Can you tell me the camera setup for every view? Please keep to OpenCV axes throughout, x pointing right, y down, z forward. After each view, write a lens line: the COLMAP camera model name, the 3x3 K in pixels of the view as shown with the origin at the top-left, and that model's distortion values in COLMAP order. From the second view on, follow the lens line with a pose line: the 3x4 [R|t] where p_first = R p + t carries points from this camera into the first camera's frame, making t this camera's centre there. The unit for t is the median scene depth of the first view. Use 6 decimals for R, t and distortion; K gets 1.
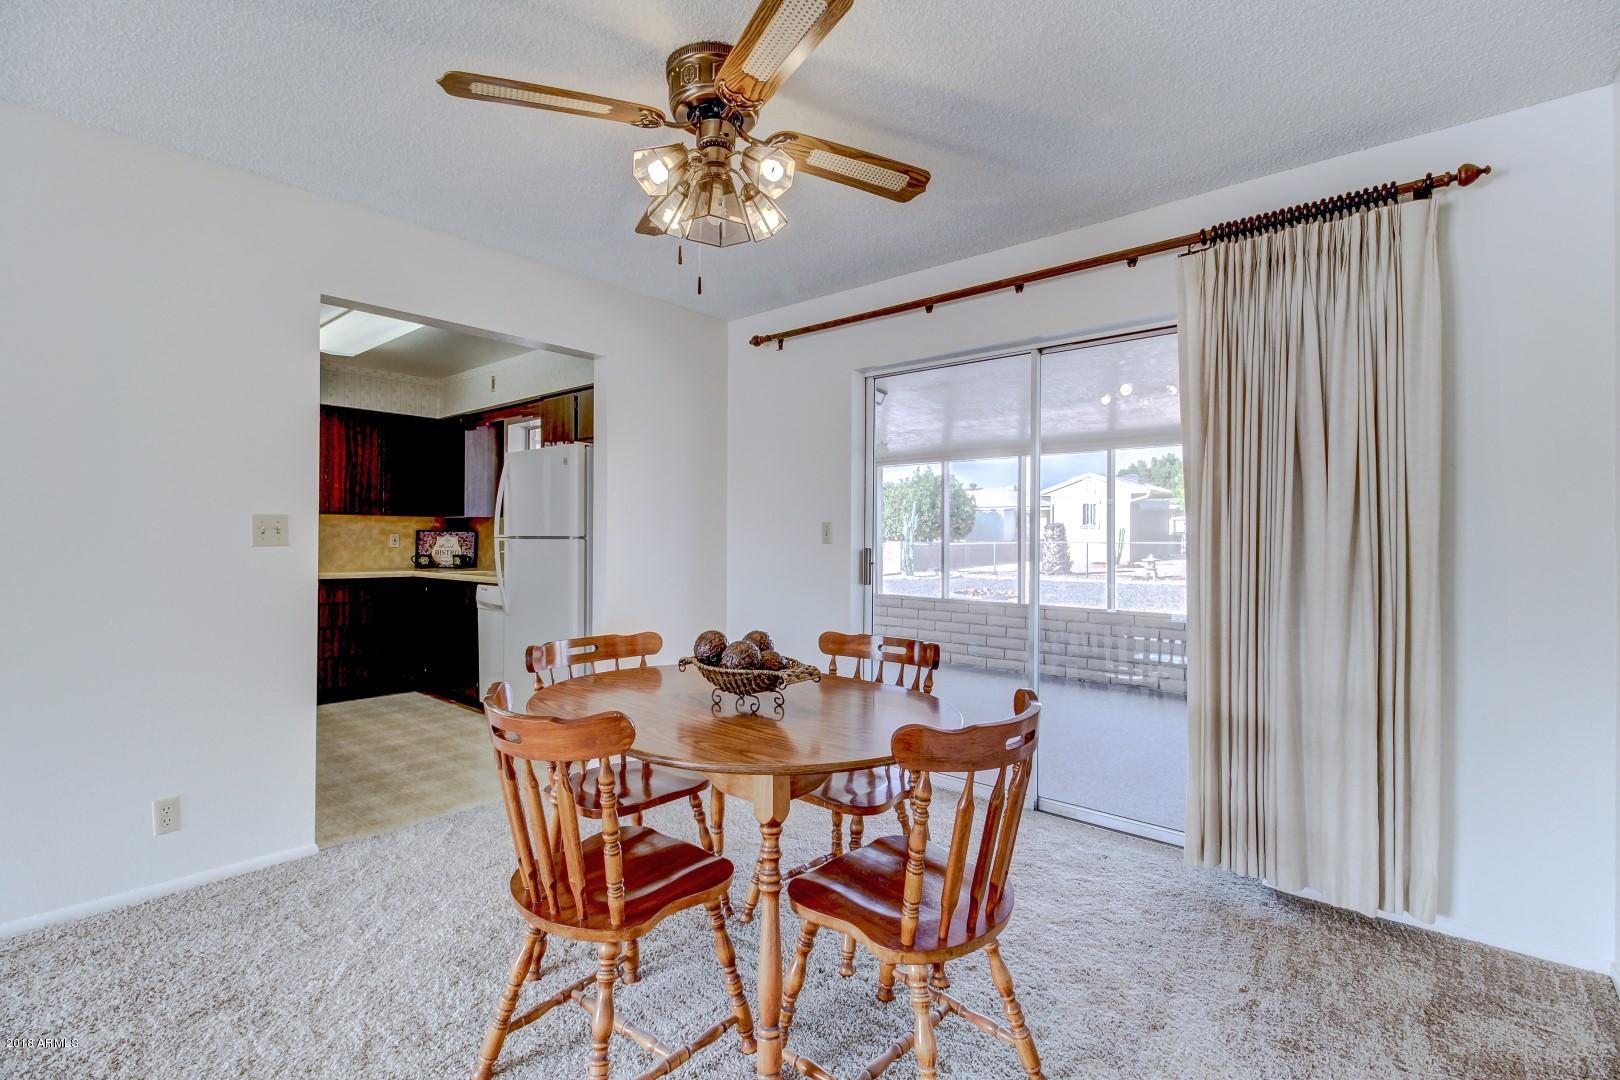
lens RADIAL K [[730.5, 0, 823.5], [0, 730.5, 534.7], [0, 0, 1]] dist [0.009782, -0.010279]
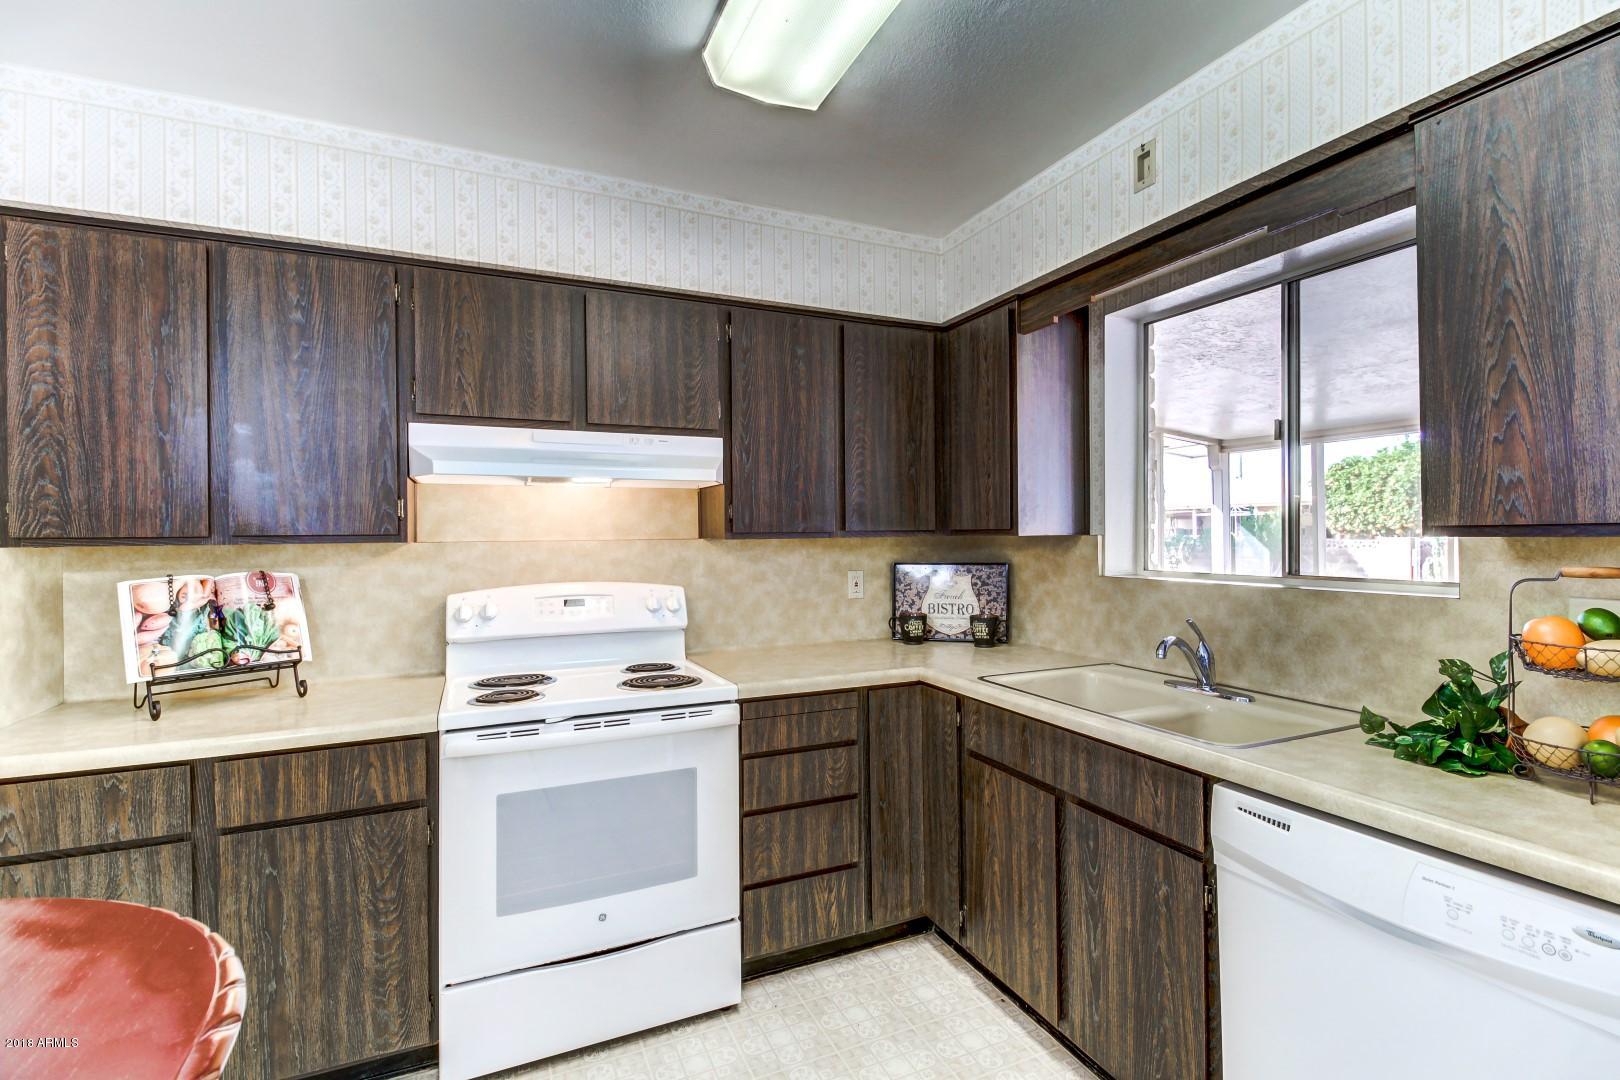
lens RADIAL K [[730.5, 0, 823.5], [0, 730.5, 534.7], [0, 0, 1]] dist [0.009782, -0.010279]
pose [[0.904650, -0.016913, -0.425819, -0.395445], [0.020338, 0.999787, 0.003499, -0.028584], [0.425669, -0.011826, 0.904802, 0.543857]]
